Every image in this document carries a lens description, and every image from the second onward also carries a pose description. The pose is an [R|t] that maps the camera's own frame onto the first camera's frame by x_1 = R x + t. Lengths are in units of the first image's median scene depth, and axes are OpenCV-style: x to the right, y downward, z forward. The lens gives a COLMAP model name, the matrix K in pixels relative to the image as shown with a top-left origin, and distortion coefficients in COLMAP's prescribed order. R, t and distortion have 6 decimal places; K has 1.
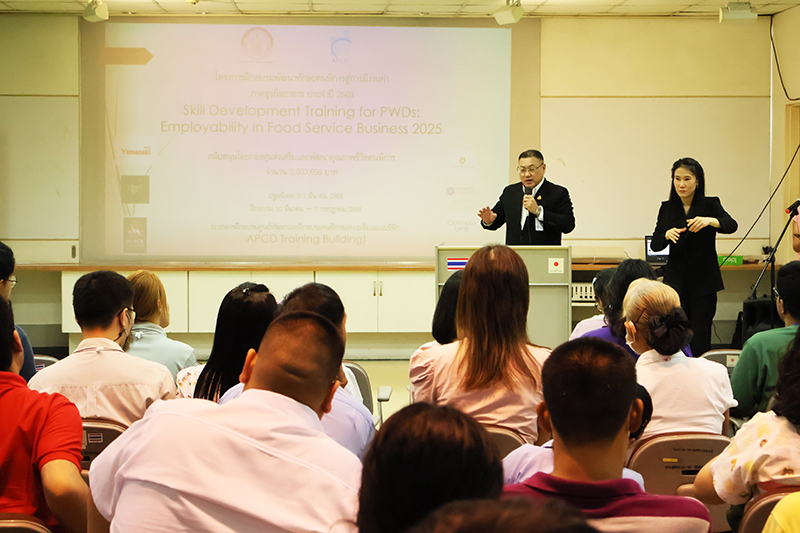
lens RADIAL K [[1617.5, 0, 405.4], [0, 1617.5, 271.4], [0, 0, 1]] dist [-0.016377, 0.000000]
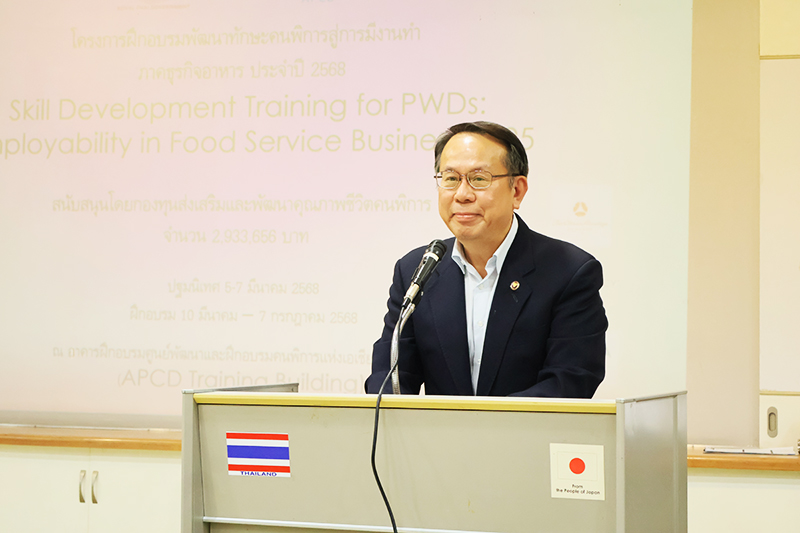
lens RADIAL K [[1617.5, 0, 394.4], [0, 1617.5, 248.9], [0, 0, 1]] dist [-0.016377, 0.000000]
pose [[0.957261, -0.003016, -0.289210, 0.114512], [-0.030159, 0.993454, -0.110184, -0.007972], [0.287649, 0.114197, 0.950903, 0.572973]]
